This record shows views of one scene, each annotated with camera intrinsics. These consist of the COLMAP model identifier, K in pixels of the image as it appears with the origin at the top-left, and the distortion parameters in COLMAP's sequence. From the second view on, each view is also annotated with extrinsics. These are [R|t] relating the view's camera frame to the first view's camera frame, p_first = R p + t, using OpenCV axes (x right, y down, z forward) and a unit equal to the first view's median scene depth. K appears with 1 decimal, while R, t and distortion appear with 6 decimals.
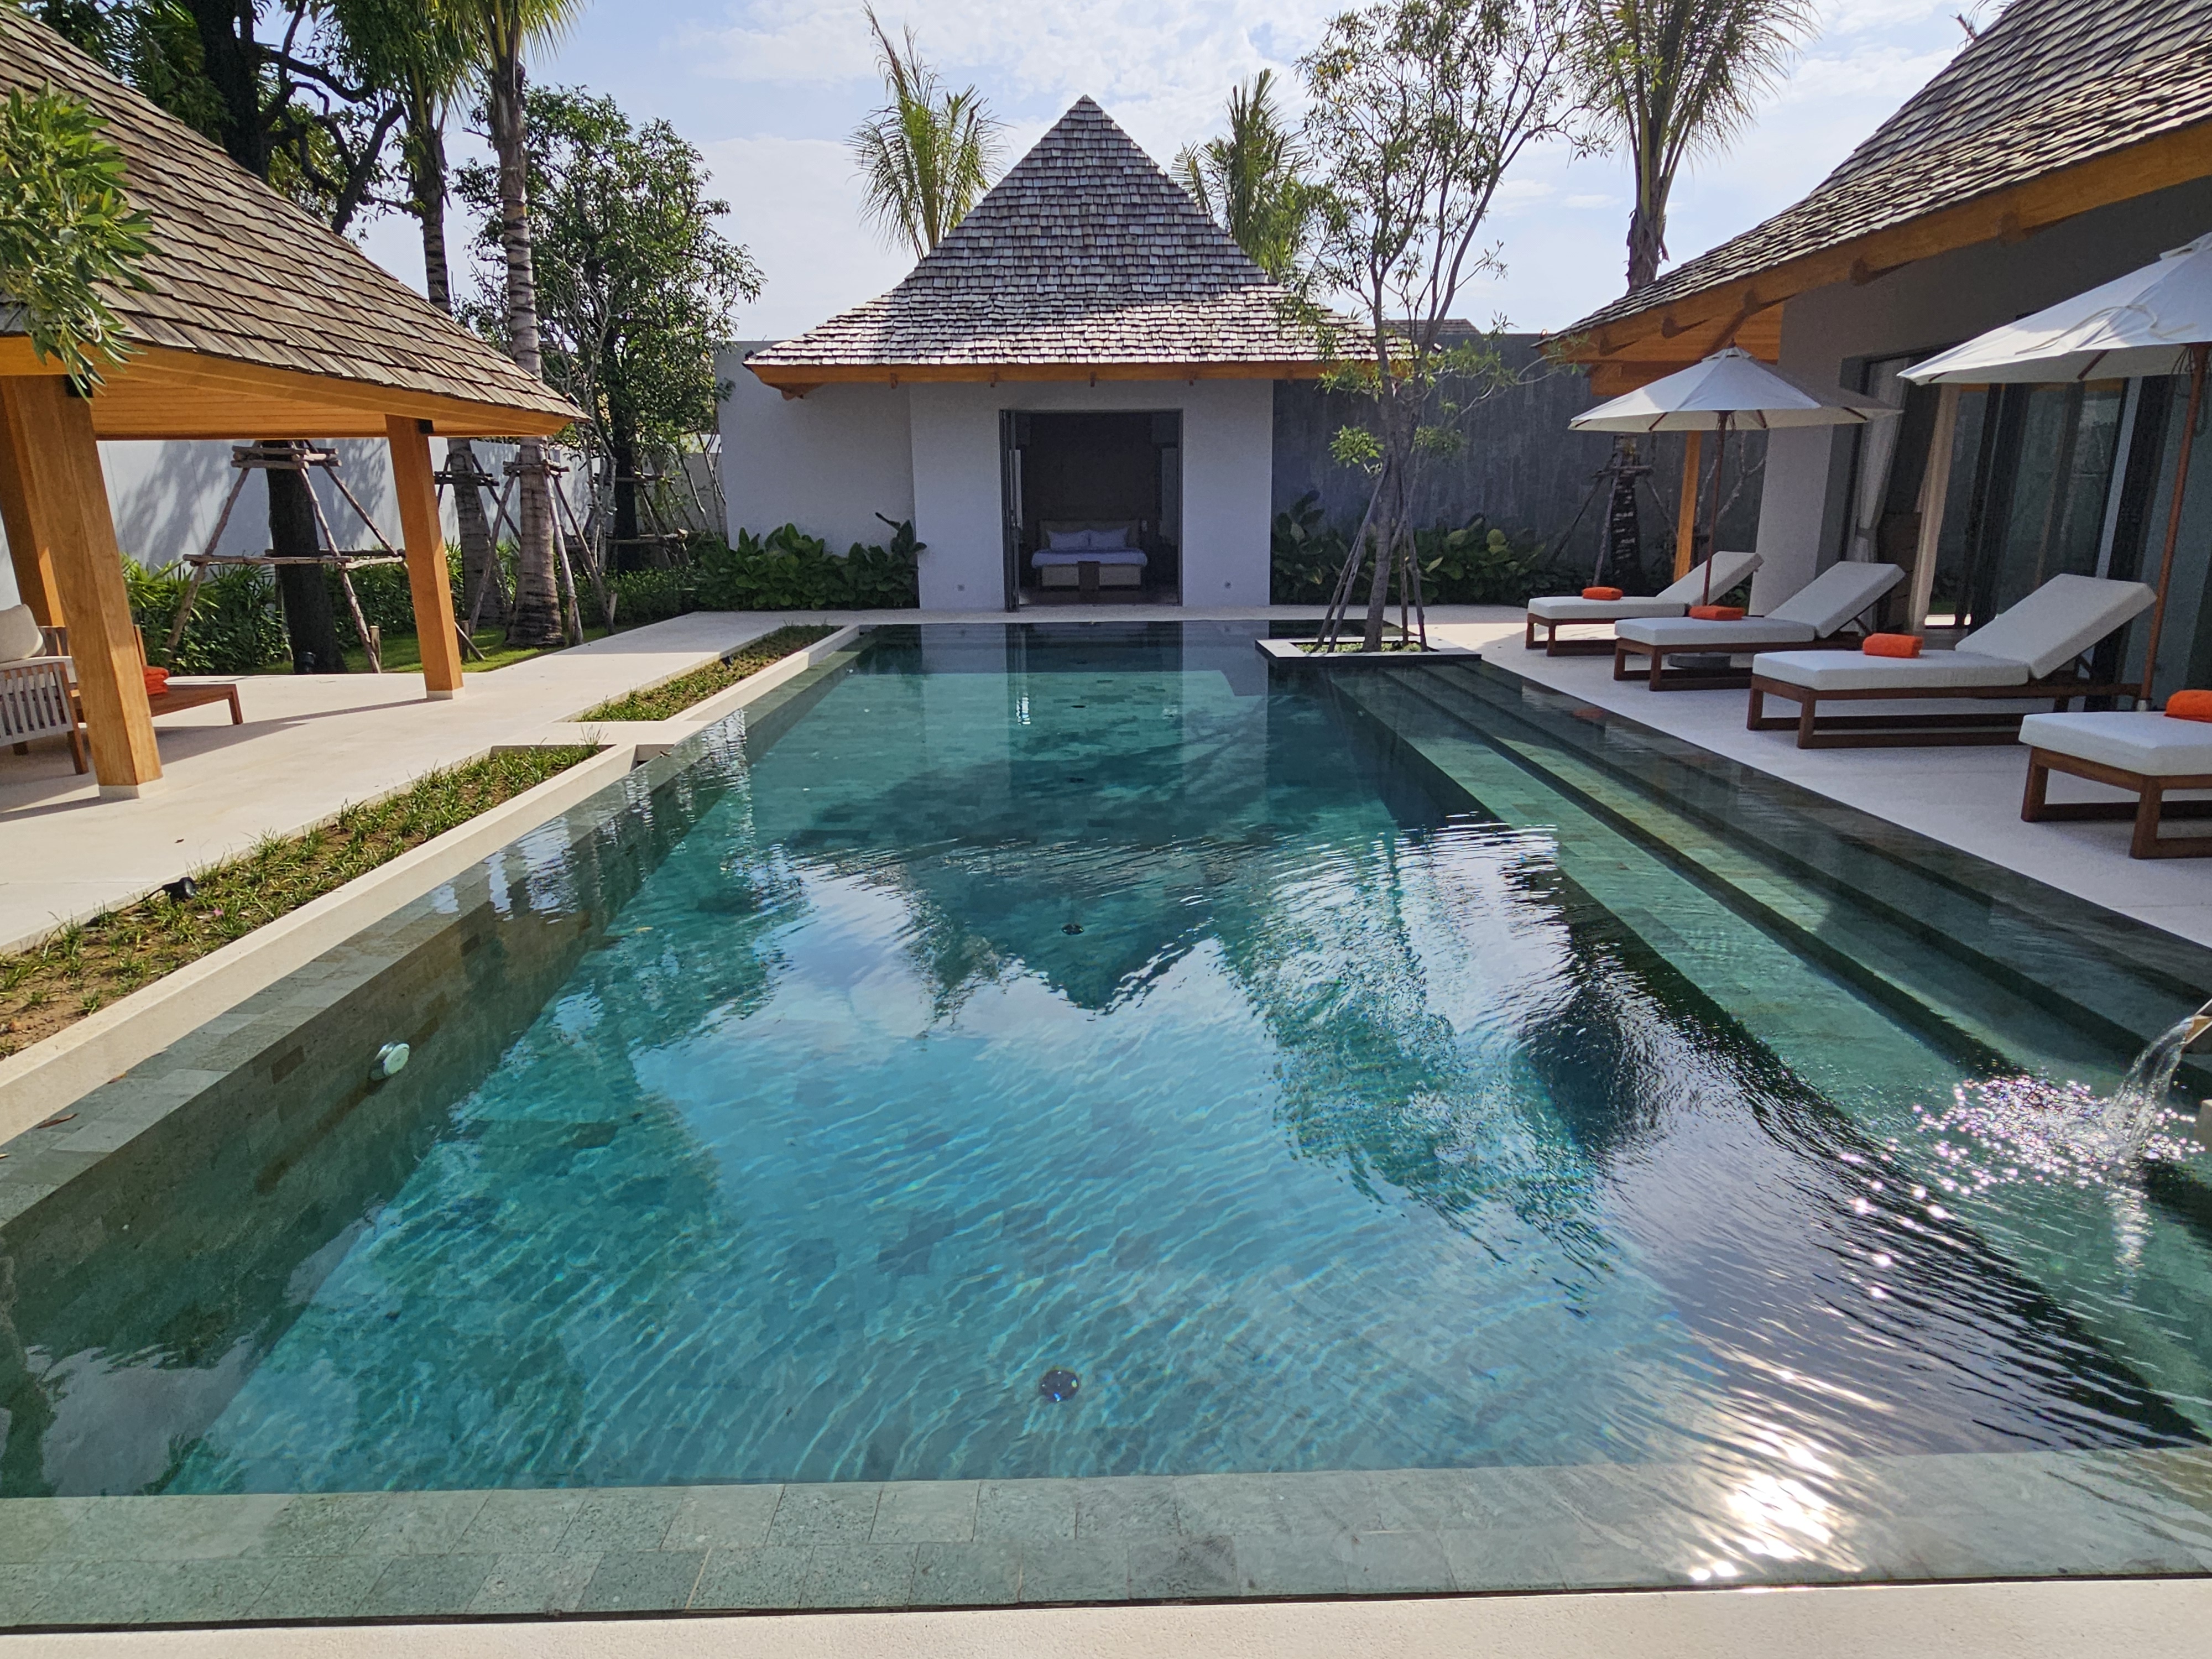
lens RADIAL K [[1267.4, 0, 1117.6], [0, 1267.4, 851.0], [0, 0, 1]] dist [-0.001068, -0.001459]
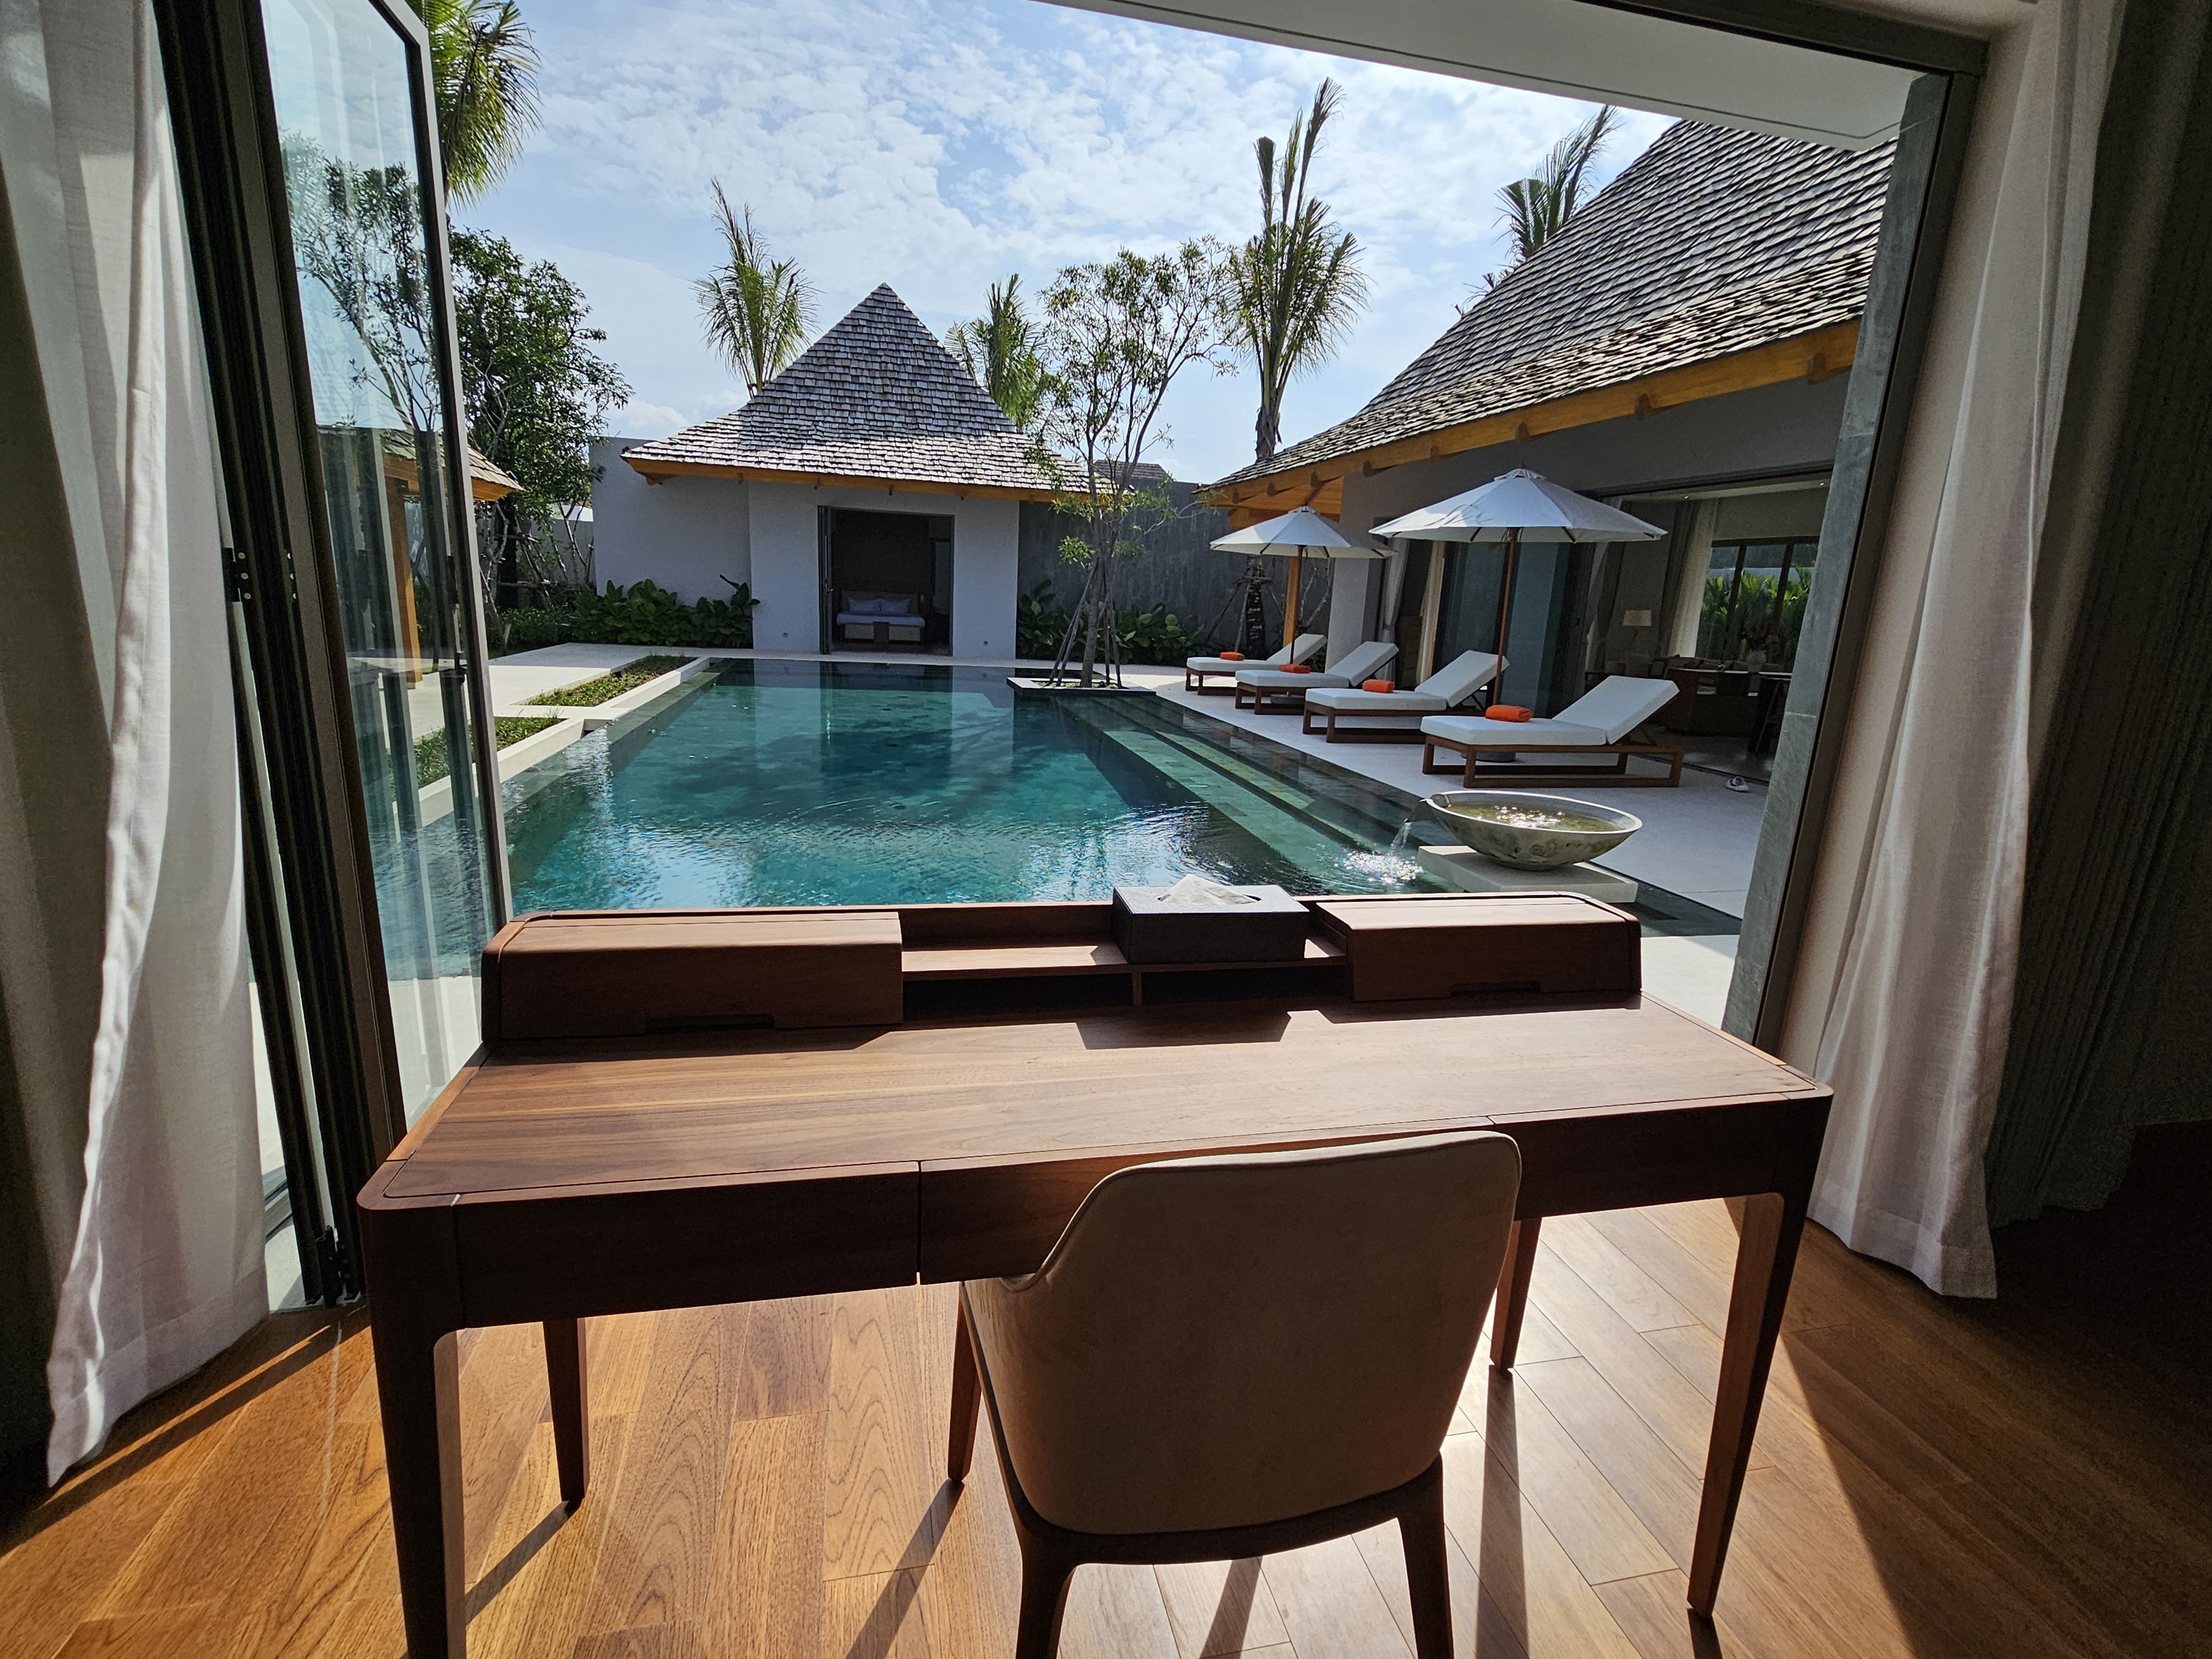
lens RADIAL K [[1022.3, 0, 1105.4], [0, 1022.3, 841.7], [0, 0, 1]] dist [-0.001614, -0.005187]
pose [[0.977595, 0.010670, 0.210226, -0.019485], [-0.004963, 0.999605, -0.027657, 0.041030], [-0.210438, 0.025994, 0.977261, -0.126728]]
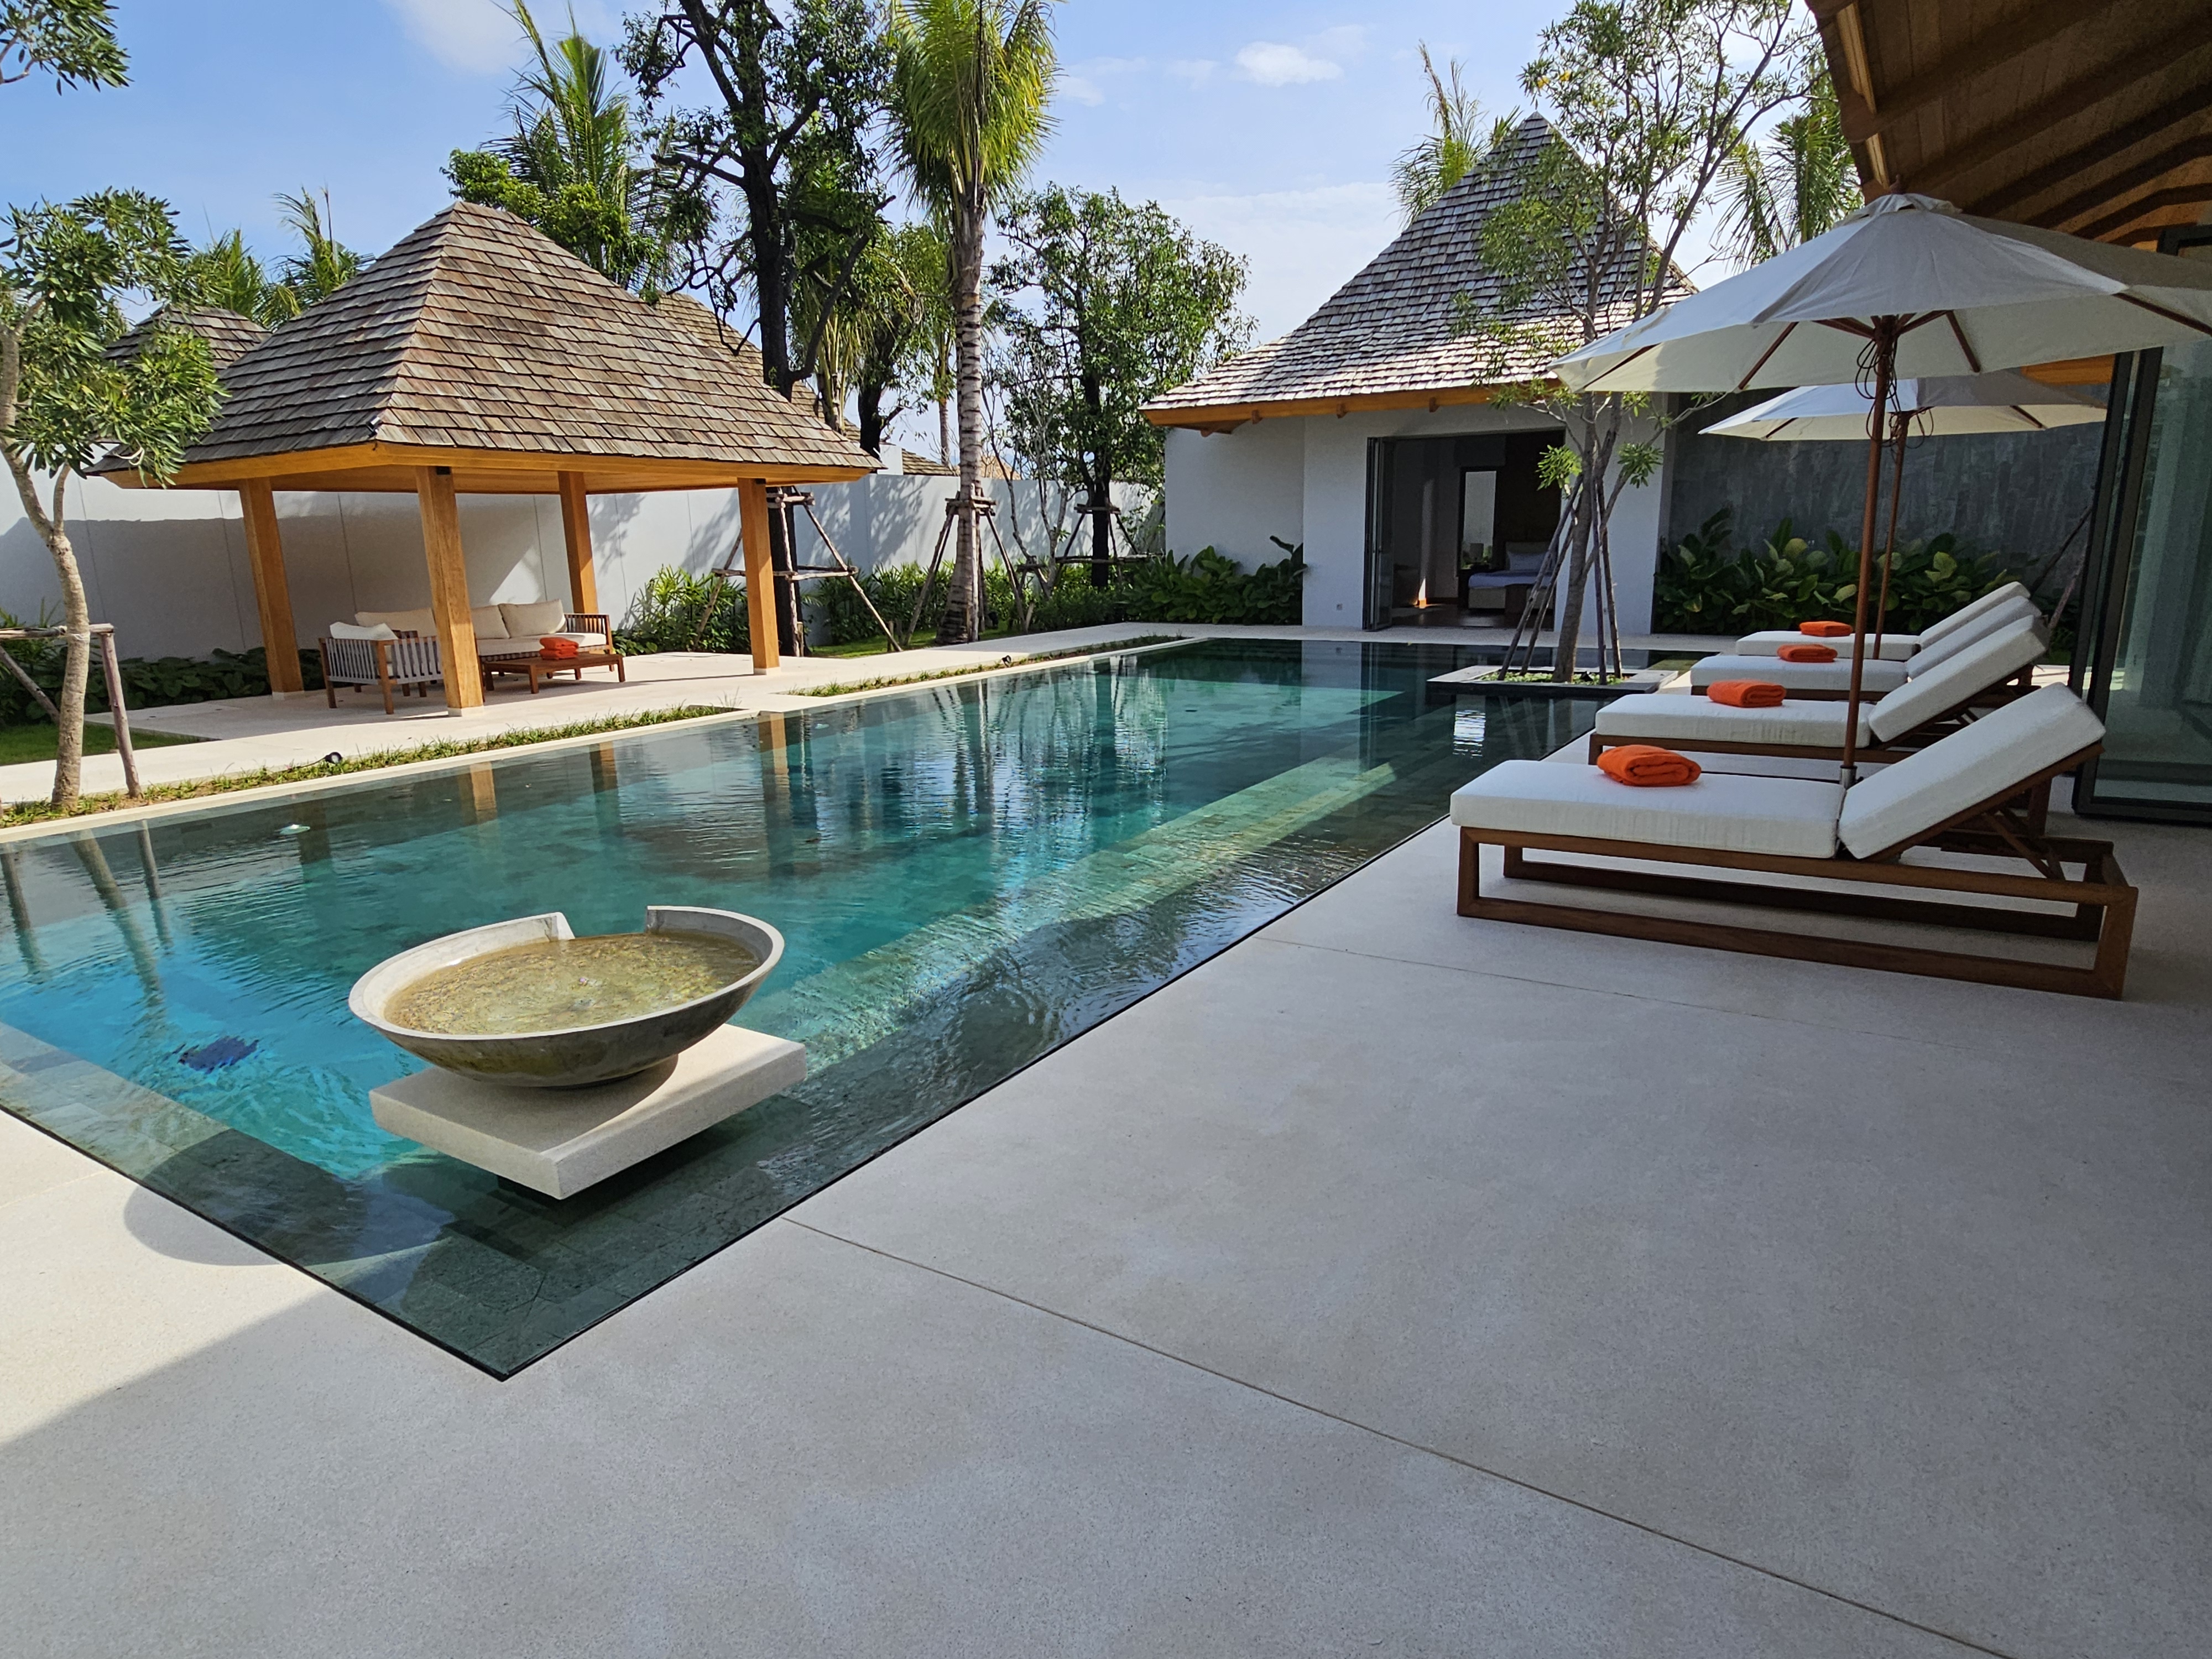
lens RADIAL K [[1267.4, 0, 1117.6], [0, 1267.4, 851.0], [0, 0, 1]] dist [-0.001068, -0.001459]
pose [[0.841687, 0.125021, -0.525292, 0.322912], [-0.132264, 0.990926, 0.023914, -0.008710], [0.523516, 0.049349, 0.850586, 0.022784]]
